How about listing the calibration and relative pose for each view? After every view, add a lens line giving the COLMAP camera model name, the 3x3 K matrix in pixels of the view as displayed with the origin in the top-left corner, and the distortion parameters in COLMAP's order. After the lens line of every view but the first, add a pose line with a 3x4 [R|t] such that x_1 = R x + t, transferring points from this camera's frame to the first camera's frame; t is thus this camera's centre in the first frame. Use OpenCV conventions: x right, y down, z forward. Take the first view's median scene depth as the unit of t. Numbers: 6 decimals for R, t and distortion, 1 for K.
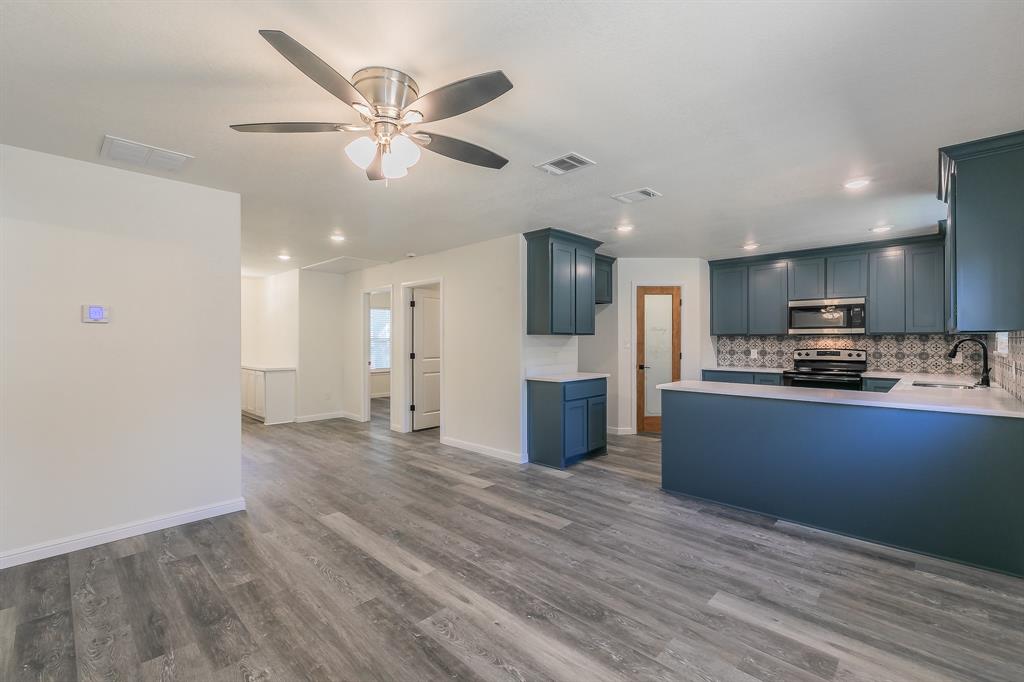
lens RADIAL K [[442.4, 0, 502.7], [0, 442.4, 338.7], [0, 0, 1]] dist [0.000965, -0.000762]
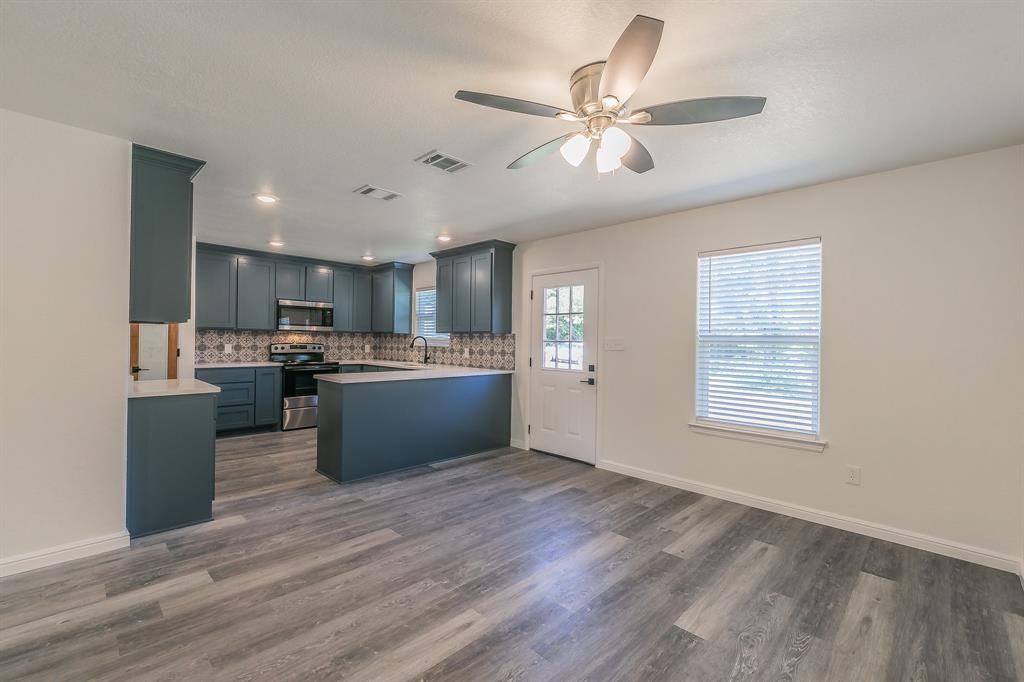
lens RADIAL K [[442.4, 0, 521.8], [0, 442.4, 338.9], [0, 0, 1]] dist [0.000965, -0.000762]
pose [[-0.011045, 0.004781, 0.999928, -0.806584], [-0.017074, 0.999842, -0.004969, 0.013814], [-0.999793, -0.017128, -0.010962, 0.754606]]
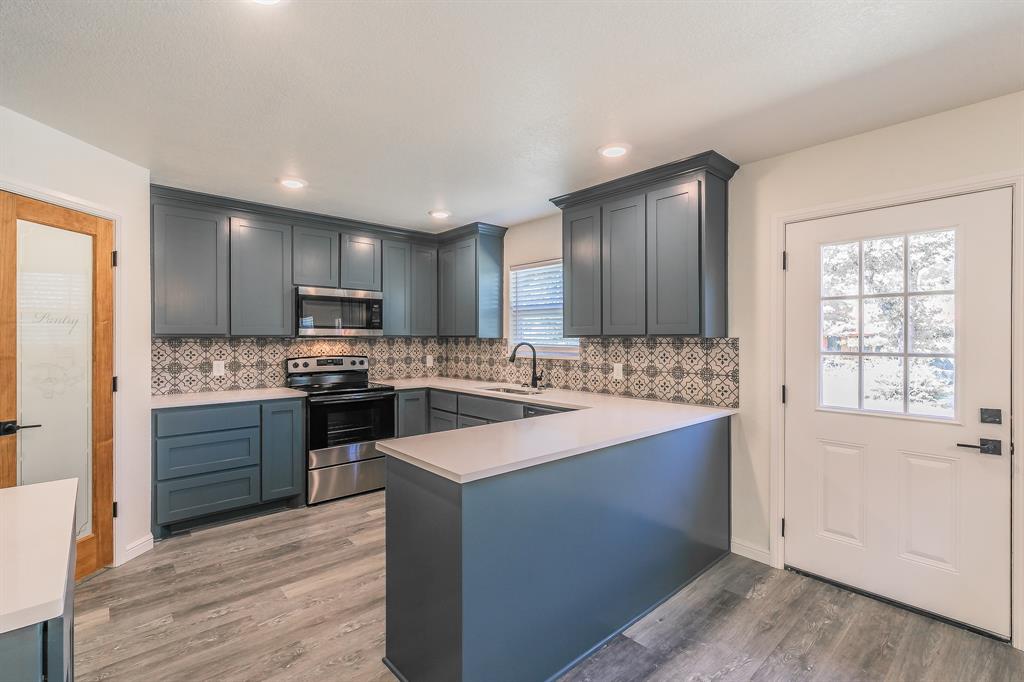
lens RADIAL K [[470.3, 0, 521.0], [0, 470.3, 337.8], [0, 0, 1]] dist [-0.000318, 0.001293]
pose [[0.052123, 0.002831, 0.998637, -0.057261], [-0.002288, 0.999994, -0.002715, -0.010786], [-0.998638, -0.002143, 0.052129, 1.153517]]
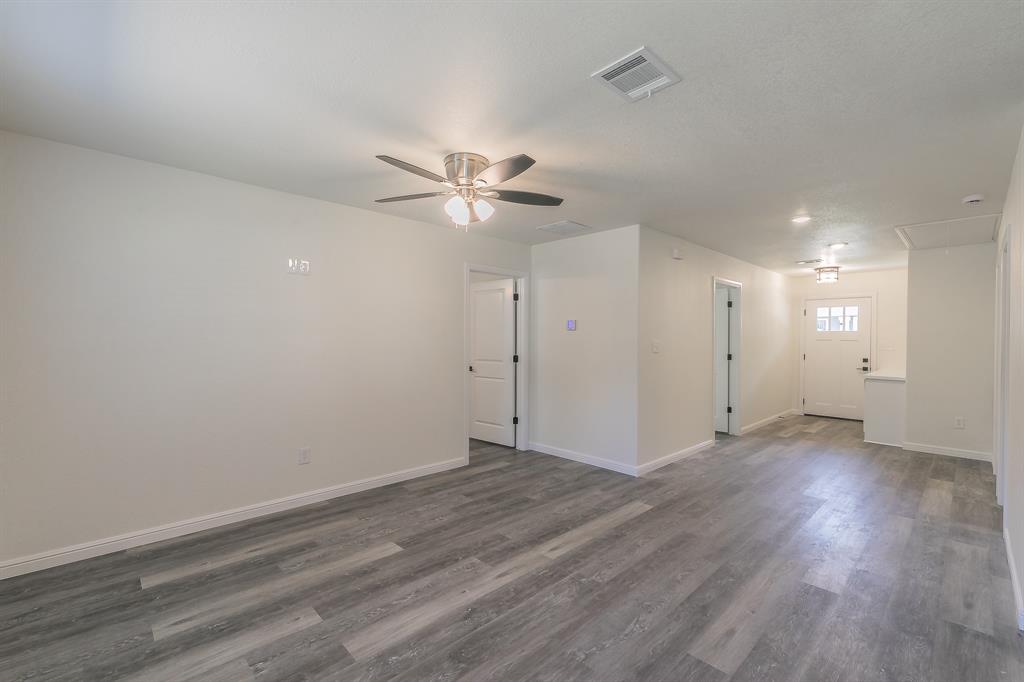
lens RADIAL K [[442.4, 0, 520.1], [0, 442.4, 340.1], [0, 0, 1]] dist [0.000965, -0.000762]
pose [[-0.023877, 0.004911, -0.999703, 0.735658], [-0.005127, 0.999974, 0.005035, -0.003927], [0.999702, 0.005245, -0.023852, 0.772011]]
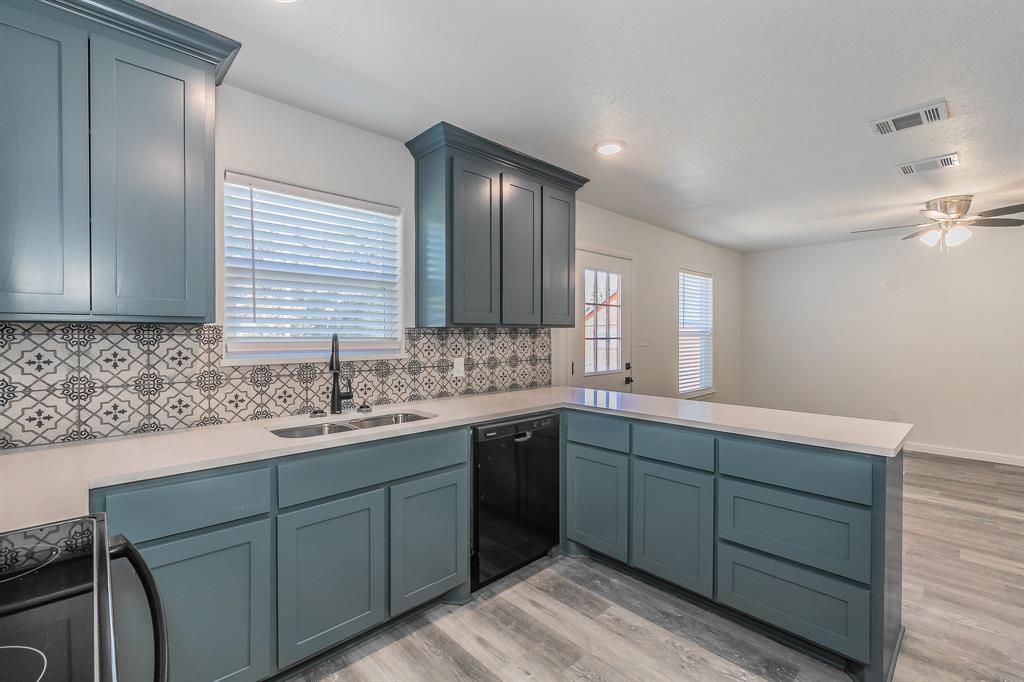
lens RADIAL K [[442.4, 0, 508.4], [0, 442.4, 335.4], [0, 0, 1]] dist [0.000965, -0.000762]
pose [[-0.999357, 0.001876, 0.035815, 0.988887], [0.001963, 0.999995, 0.002404, 0.000045], [-0.035811, 0.002472, -0.999356, 1.895336]]
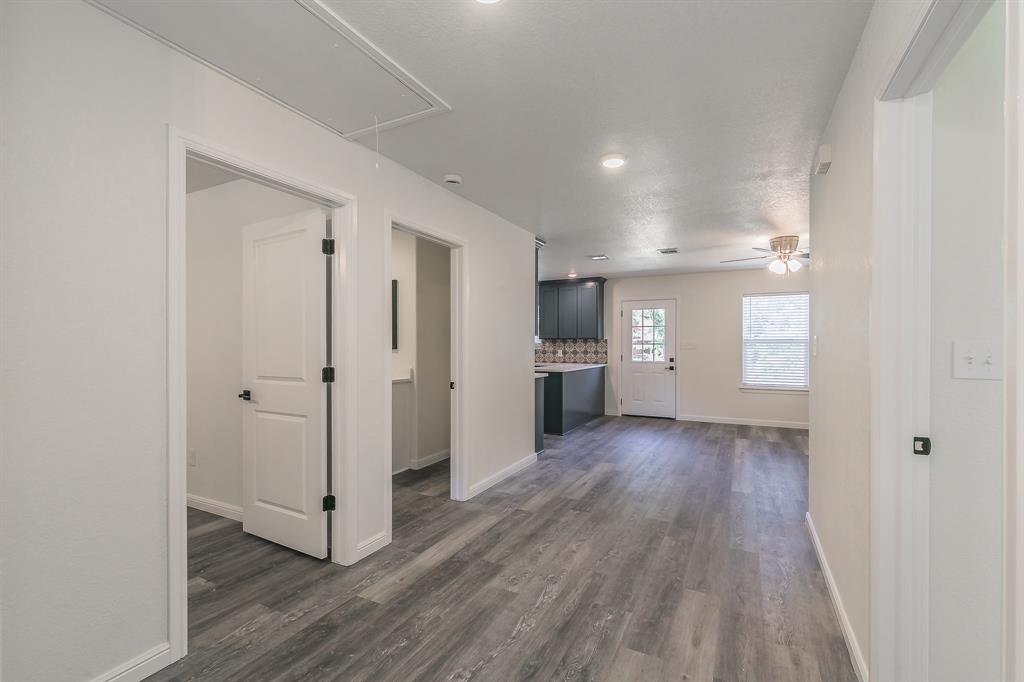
lens RADIAL K [[442.4, 0, 527.9], [0, 442.4, 347.2], [0, 0, 1]] dist [0.000965, -0.000762]
pose [[-0.313465, -0.003595, 0.949593, -1.391000], [-0.001820, 0.999993, 0.003185, 0.024363], [-0.949598, -0.000730, -0.313469, 2.013085]]
